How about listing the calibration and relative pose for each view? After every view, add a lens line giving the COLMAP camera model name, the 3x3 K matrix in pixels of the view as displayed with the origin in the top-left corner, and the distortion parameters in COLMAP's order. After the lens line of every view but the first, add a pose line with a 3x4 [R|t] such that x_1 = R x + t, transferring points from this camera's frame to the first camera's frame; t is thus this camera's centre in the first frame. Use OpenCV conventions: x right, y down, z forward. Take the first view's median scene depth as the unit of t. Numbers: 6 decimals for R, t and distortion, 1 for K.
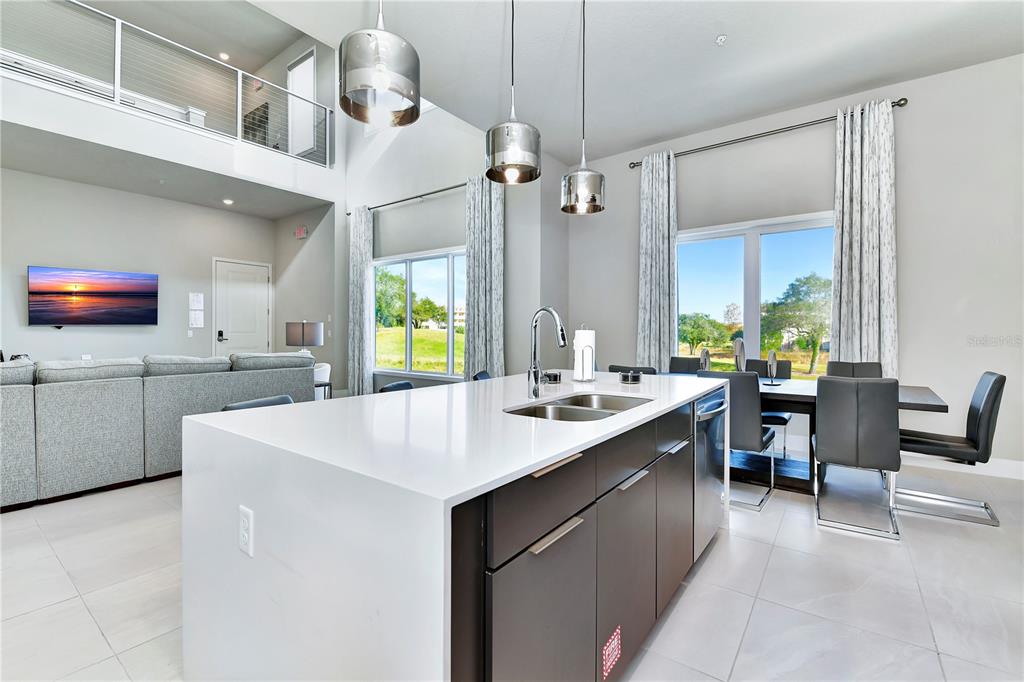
lens RADIAL K [[438.8, 0, 516.4], [0, 438.8, 335.7], [0, 0, 1]] dist [0.001504, -0.011324]
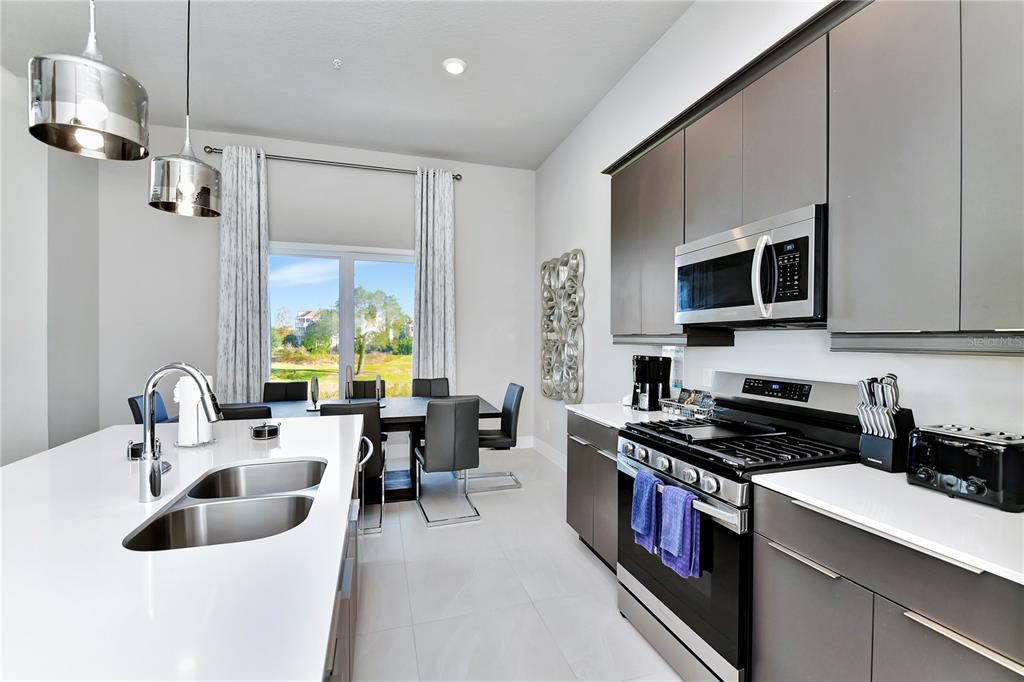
lens RADIAL K [[438.4, 0, 512.0], [0, 438.4, 341.0], [0, 0, 1]] dist [0.003348, 0.000235]
pose [[0.592711, -0.003975, 0.805405, -0.079732], [0.001359, 0.999991, 0.003936, -0.047463], [-0.805414, -0.001238, 0.592712, 0.082716]]
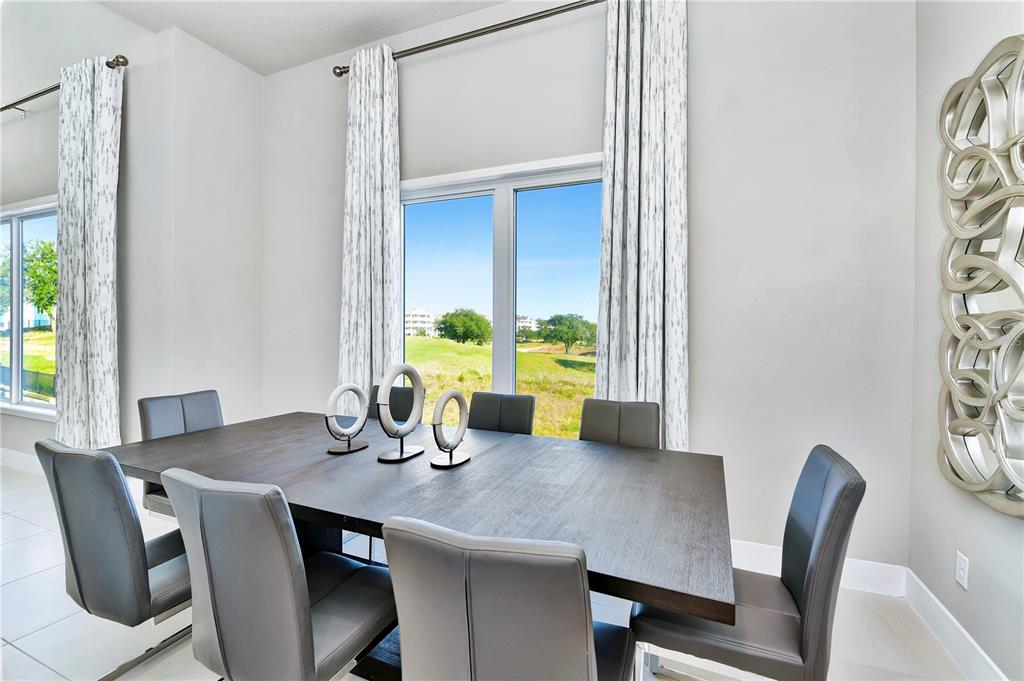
lens RADIAL K [[438.8, 0, 516.4], [0, 438.8, 335.2], [0, 0, 1]] dist [0.001504, -0.011324]
pose [[0.968022, 0.005497, 0.250806, 0.472088], [-0.005937, 0.999982, 0.000997, -0.026146], [-0.250796, -0.002454, 0.968037, 0.453599]]
